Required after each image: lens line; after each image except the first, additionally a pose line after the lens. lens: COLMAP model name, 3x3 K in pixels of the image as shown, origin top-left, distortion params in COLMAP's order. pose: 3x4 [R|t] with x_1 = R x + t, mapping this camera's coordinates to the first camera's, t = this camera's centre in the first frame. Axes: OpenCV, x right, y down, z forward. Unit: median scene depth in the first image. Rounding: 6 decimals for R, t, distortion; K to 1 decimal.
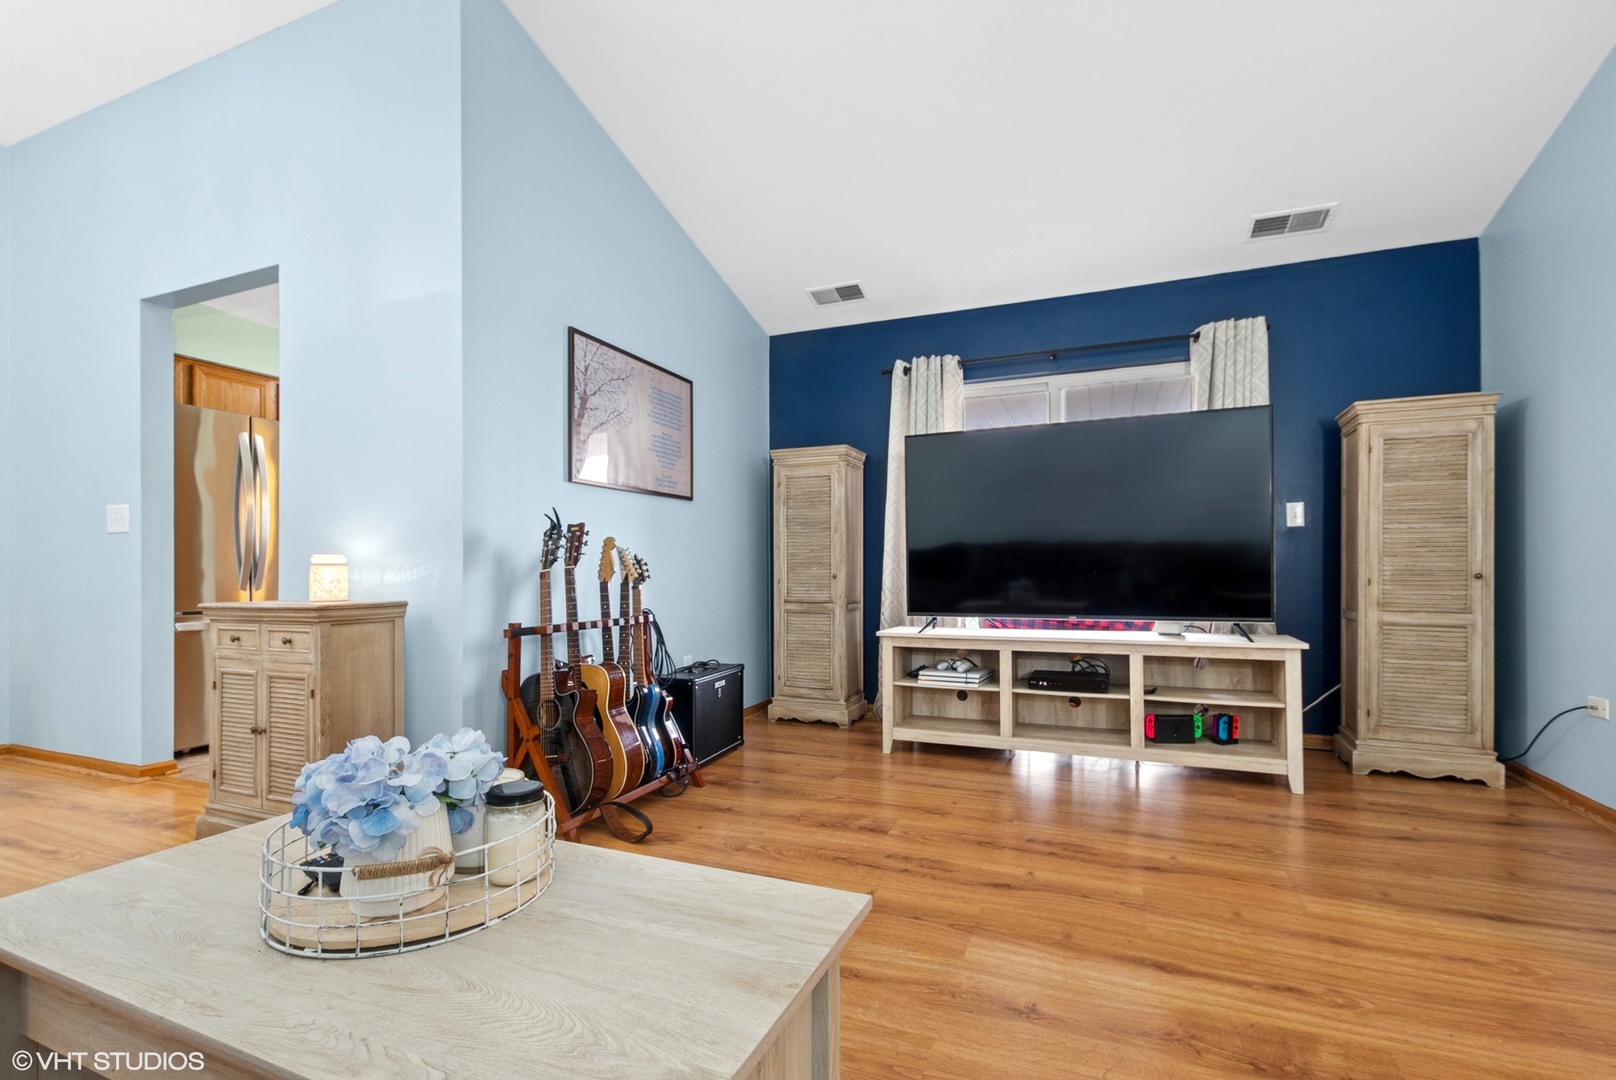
lens RADIAL K [[742.5, 0, 813.0], [0, 742.5, 568.8], [0, 0, 1]] dist [0.009165, -0.002597]
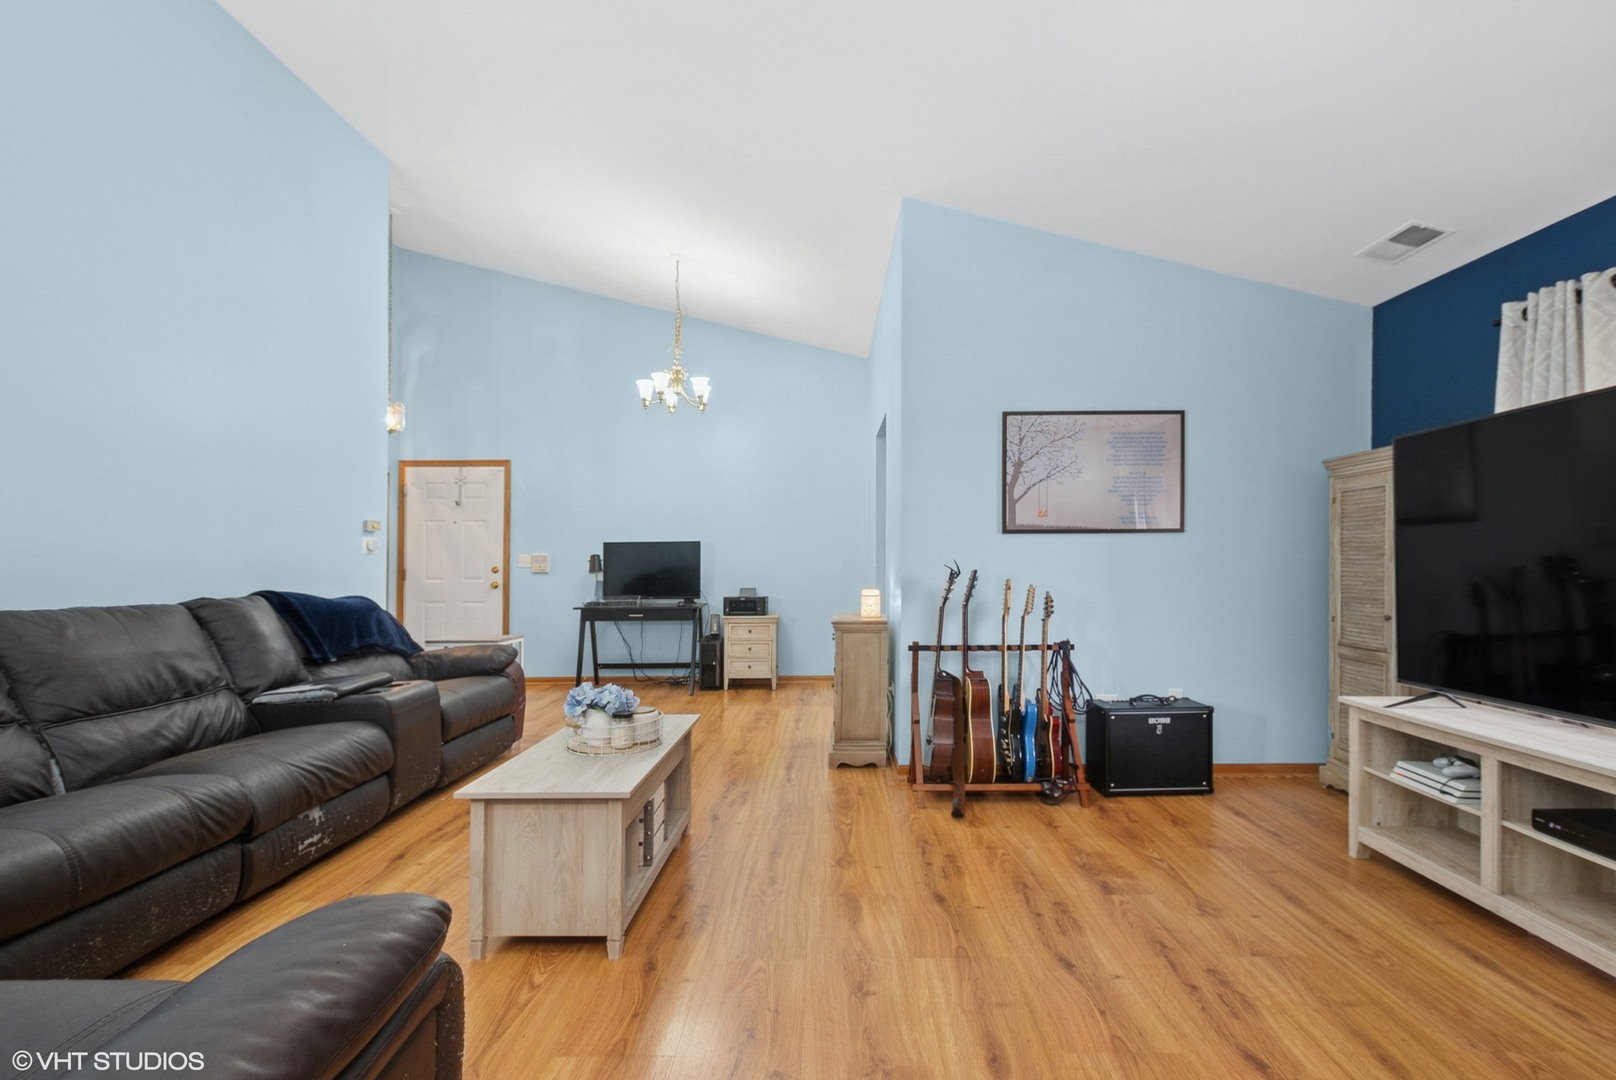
lens RADIAL K [[742.5, 0, 805.7], [0, 742.5, 552.0], [0, 0, 1]] dist [0.009165, -0.002597]
pose [[0.346034, -0.009891, -0.938170, 0.666671], [0.006941, 0.999944, -0.007982, -0.068571], [0.938196, -0.003750, 0.346083, 0.214373]]
